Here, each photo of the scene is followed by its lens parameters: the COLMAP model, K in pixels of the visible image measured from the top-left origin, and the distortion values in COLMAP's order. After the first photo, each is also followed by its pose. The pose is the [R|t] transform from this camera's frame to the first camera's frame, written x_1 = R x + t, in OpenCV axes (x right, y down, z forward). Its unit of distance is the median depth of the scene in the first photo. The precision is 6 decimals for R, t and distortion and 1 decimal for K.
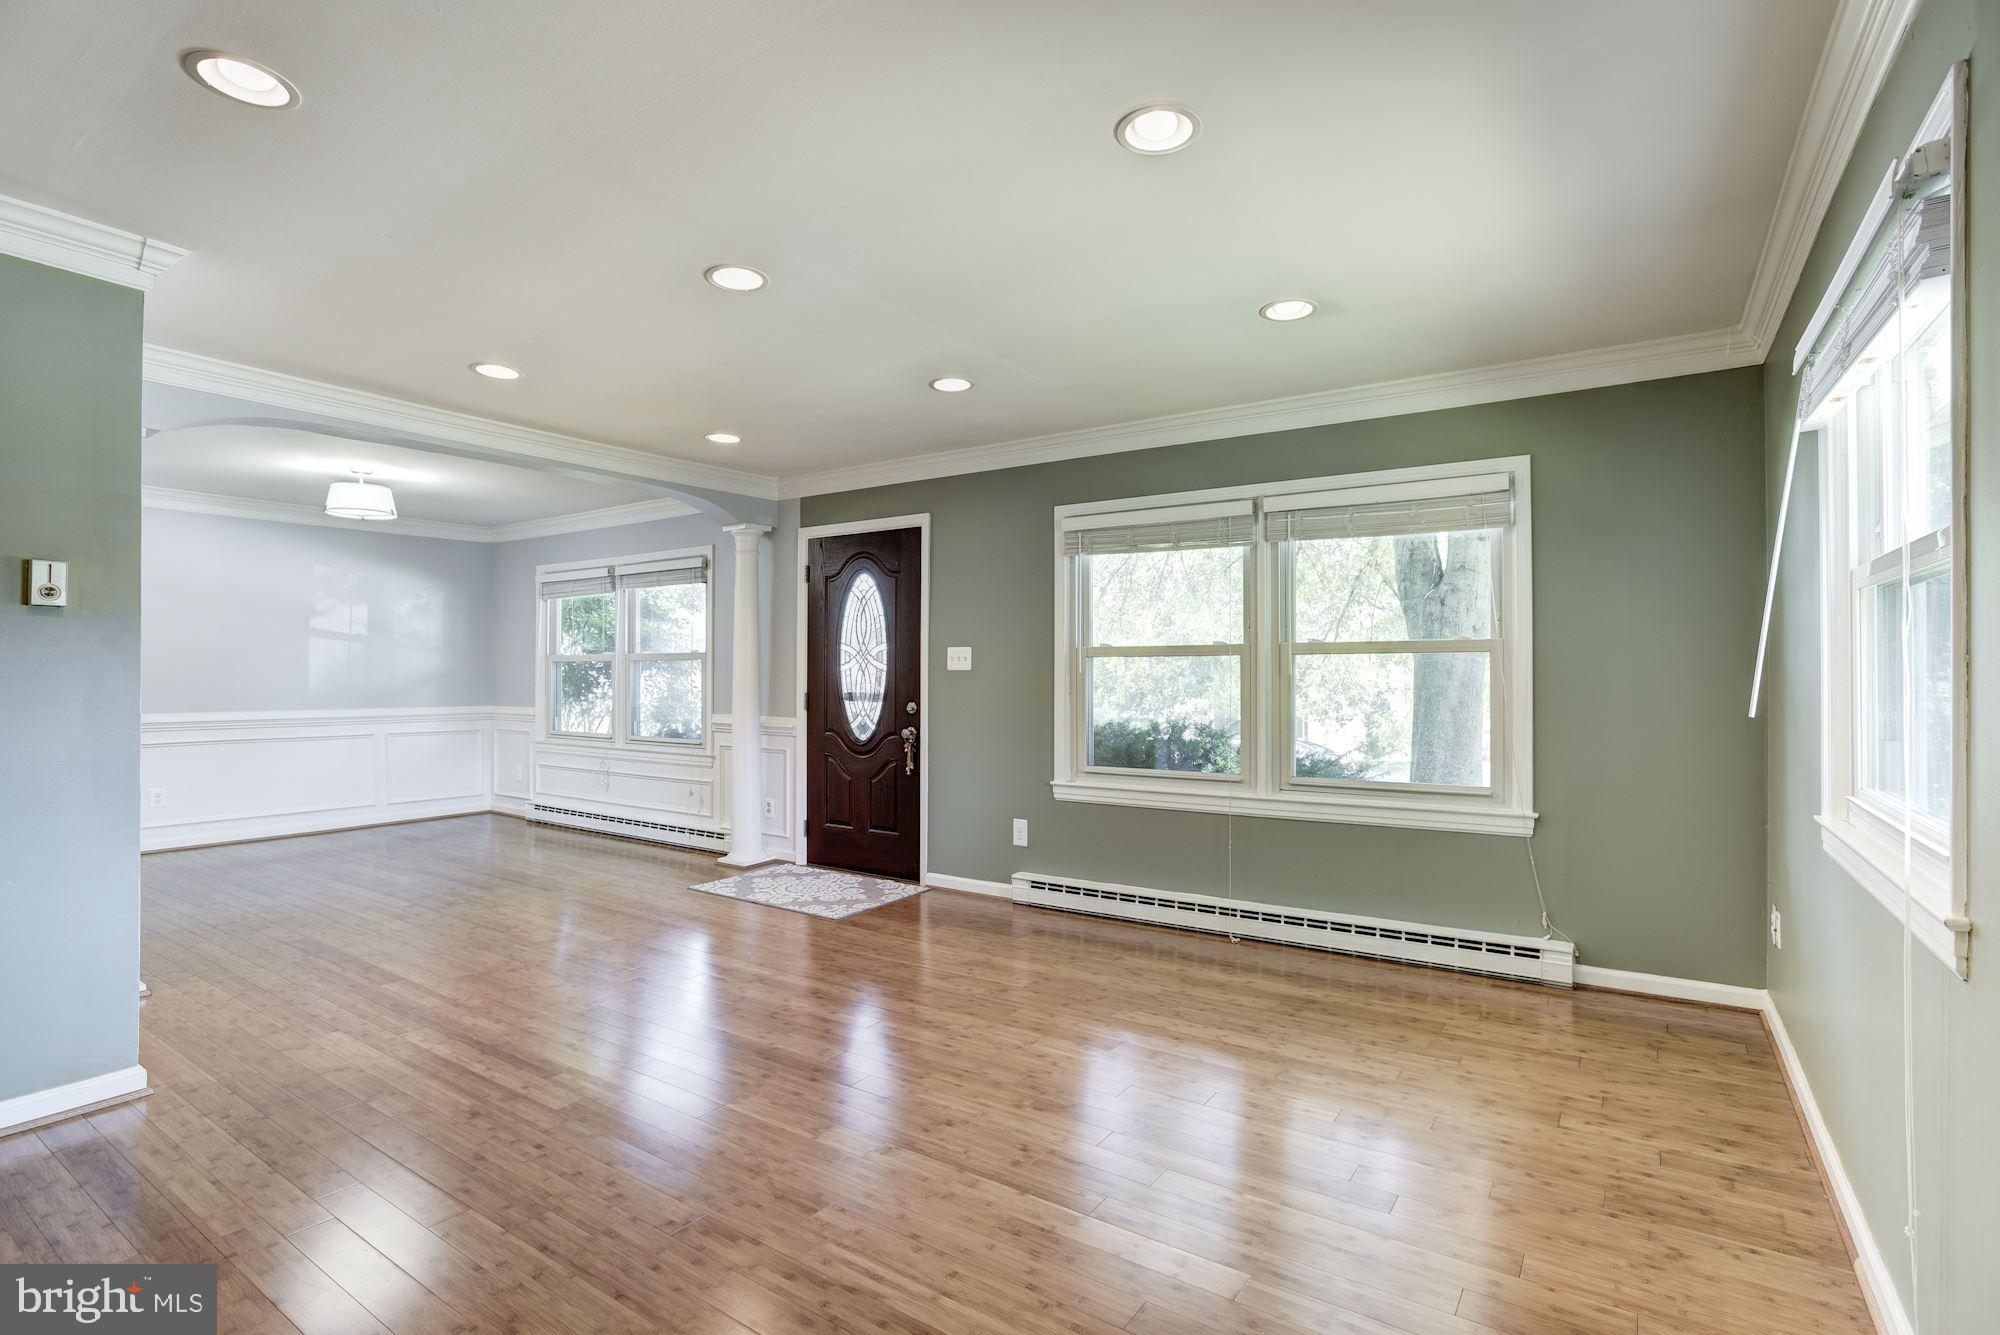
lens RADIAL K [[955.7, 0, 1001.0], [0, 955.7, 672.3], [0, 0, 1]] dist [-0.058013, 0.027184]
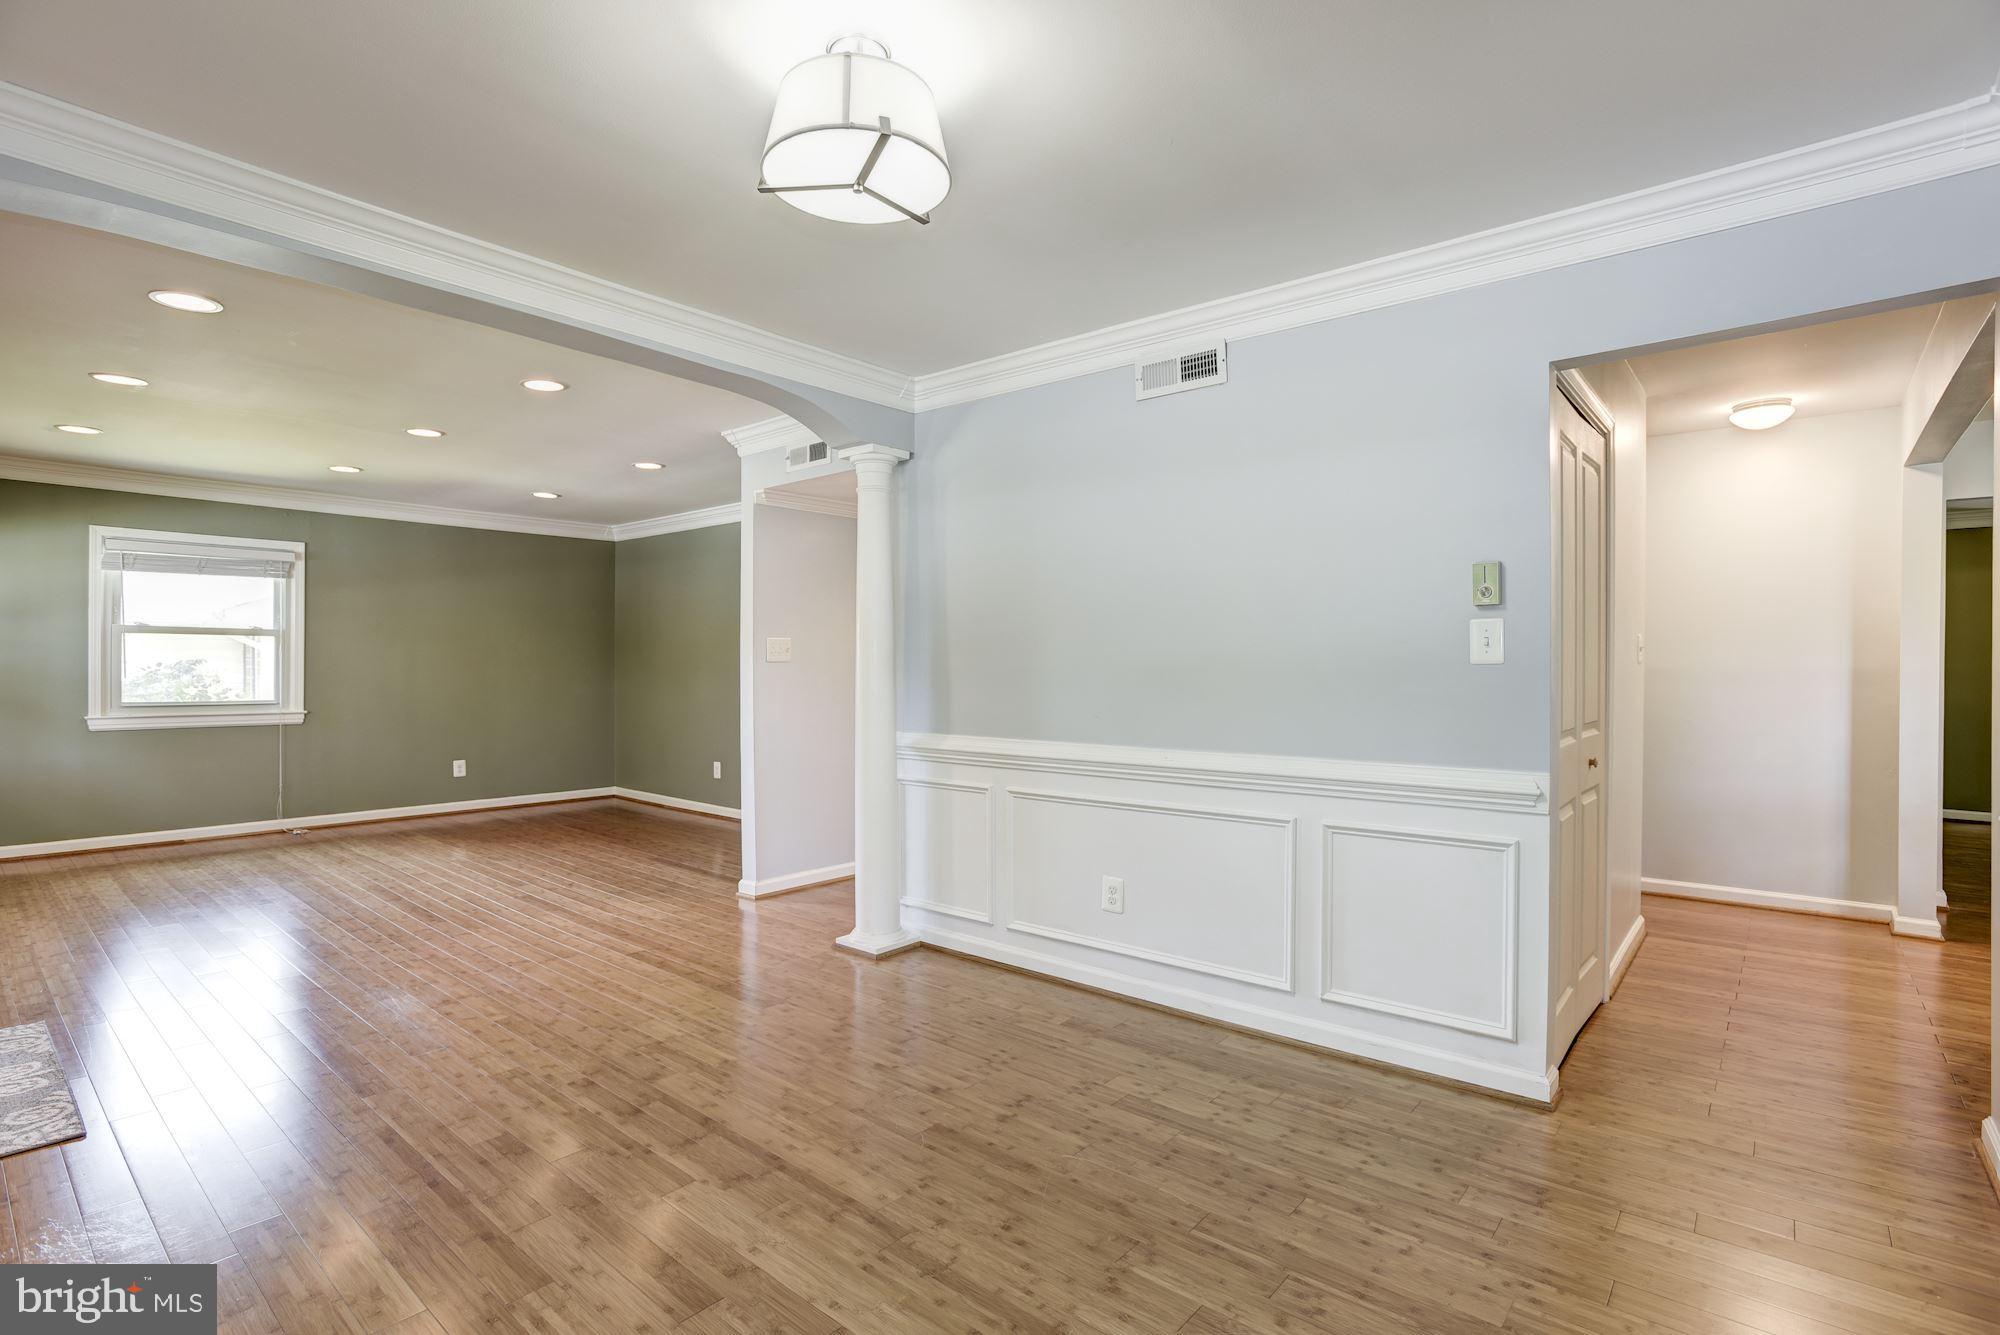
lens RADIAL K [[955.7, 0, 1001.0], [0, 955.7, 672.3], [0, 0, 1]] dist [-0.058013, 0.027184]
pose [[-0.994320, -0.006741, 0.106216, -0.760753], [-0.006372, 0.999972, 0.003814, 0.002255], [-0.106238, 0.003116, -0.994336, 1.304703]]
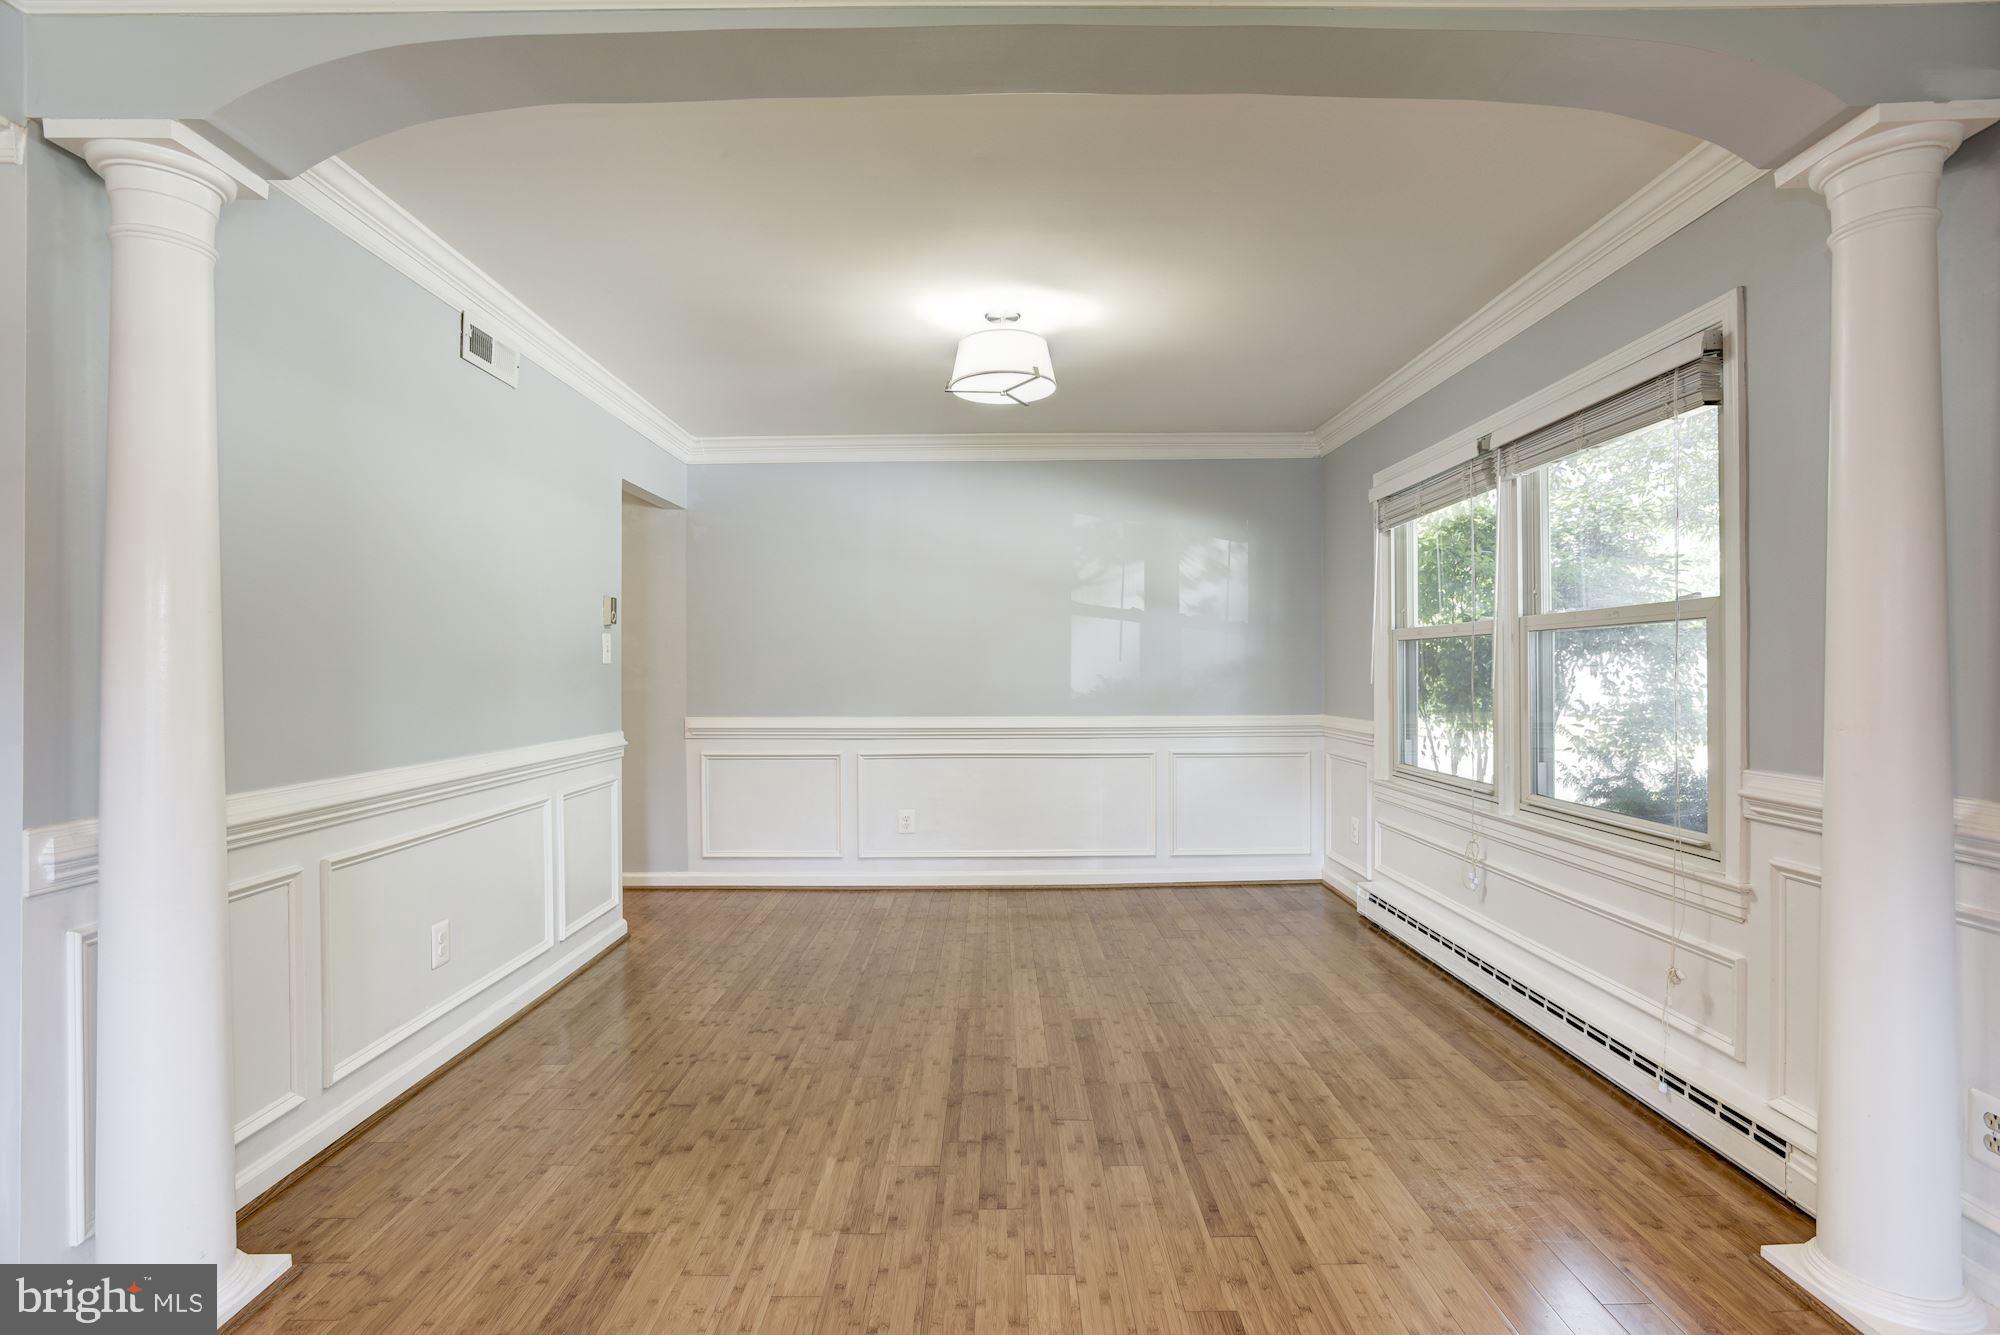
lens RADIAL K [[955.7, 0, 1001.0], [0, 955.7, 672.3], [0, 0, 1]] dist [-0.058013, 0.027184]
pose [[0.565769, -0.003795, -0.824555, -0.198575], [0.008704, 0.999961, 0.001370, 0.006139], [0.824518, -0.007952, 0.565780, 0.656636]]
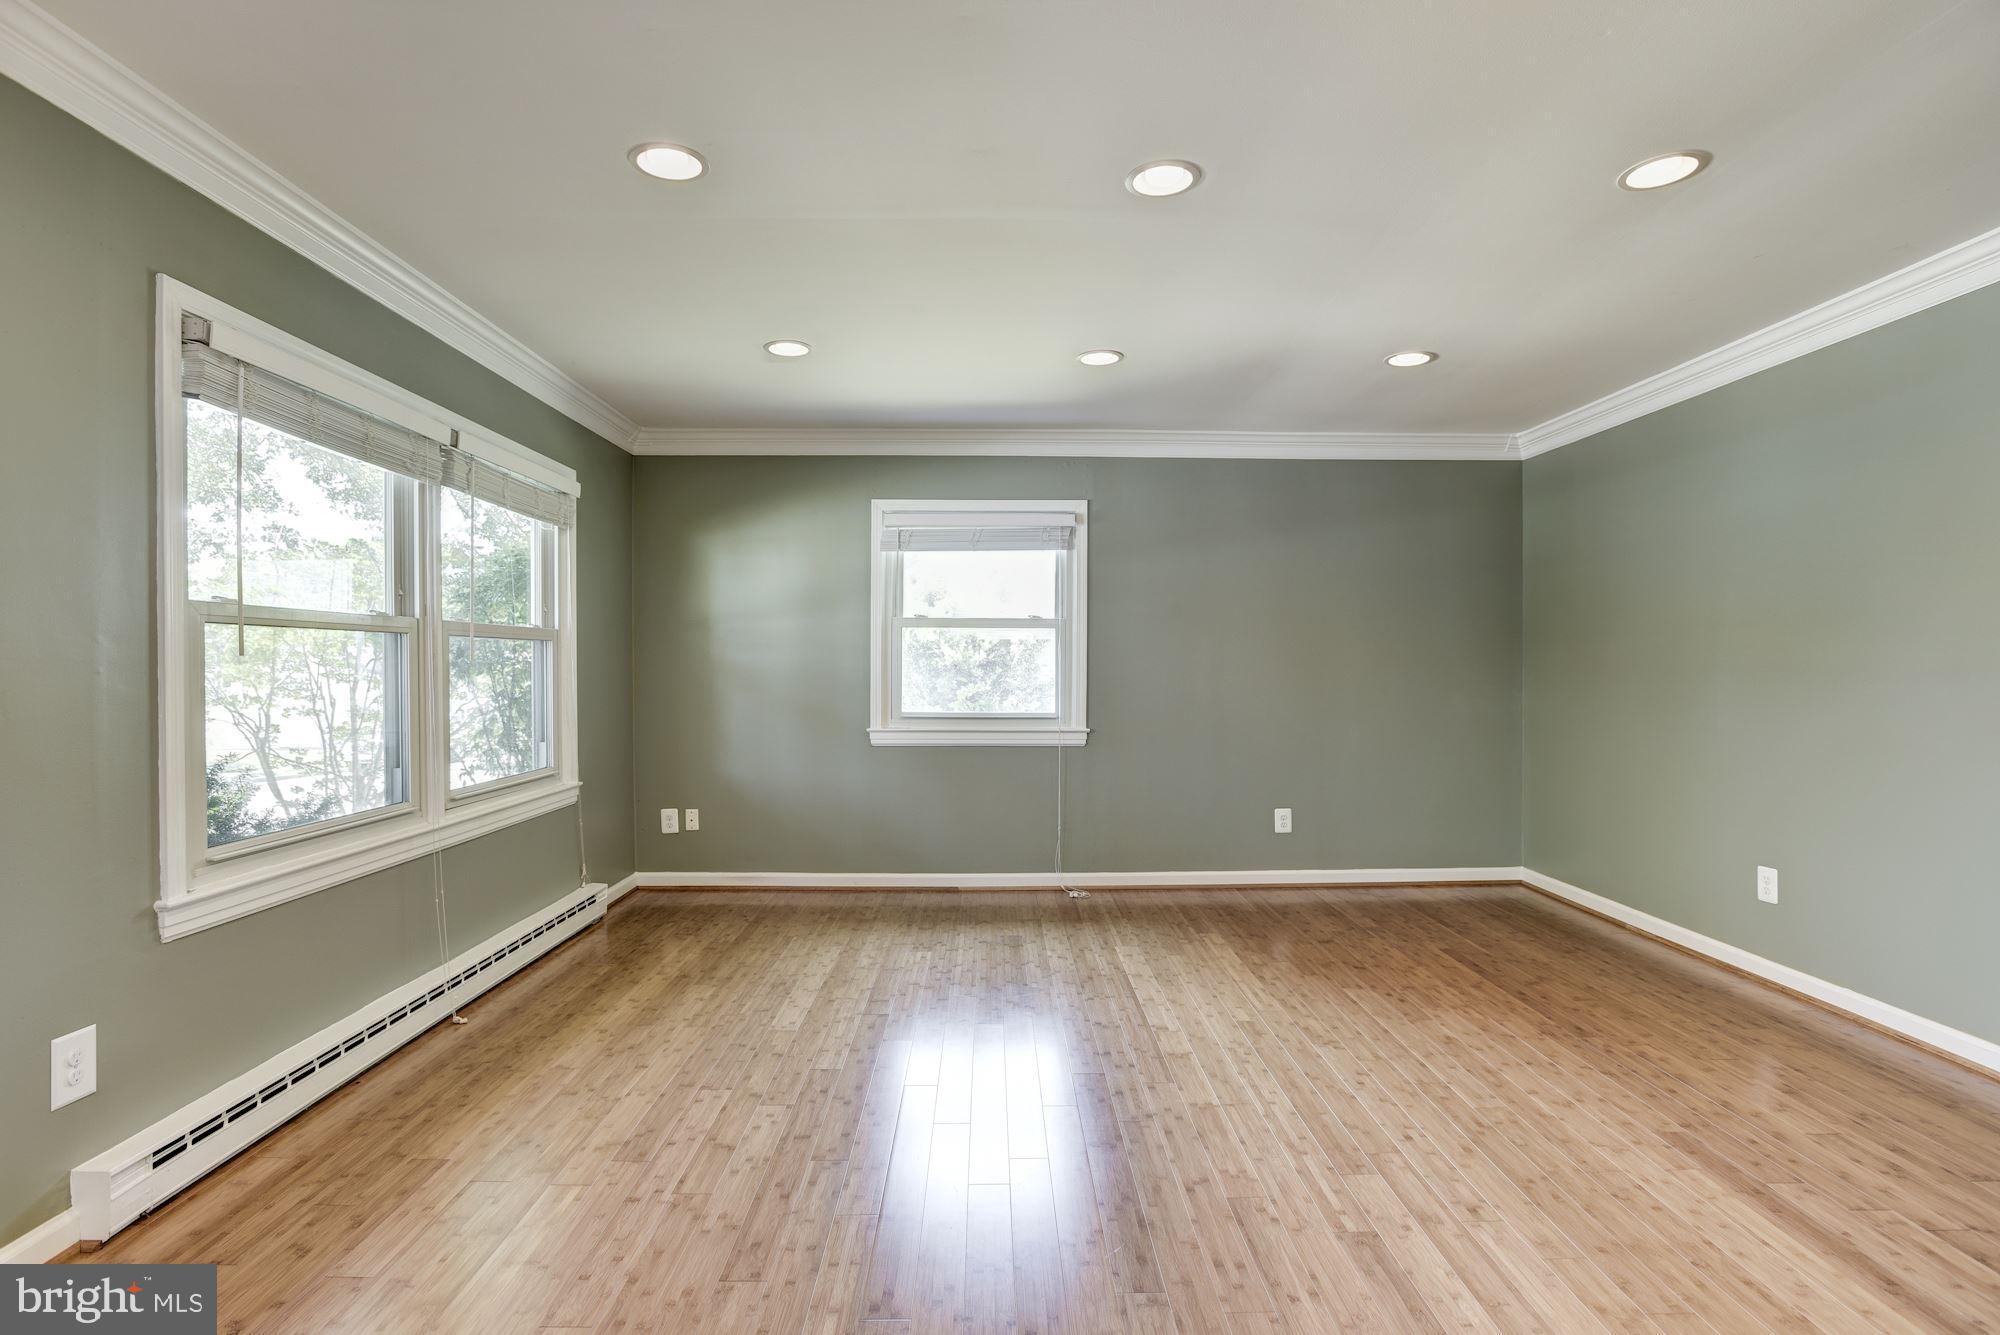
lens RADIAL K [[955.7, 0, 1001.0], [0, 955.7, 672.3], [0, 0, 1]] dist [-0.058013, 0.027184]
pose [[-0.576488, -0.006555, 0.817079, -0.438527], [-0.004187, 0.999978, 0.005068, 0.004697], [-0.817095, -0.000499, -0.576503, 0.801681]]
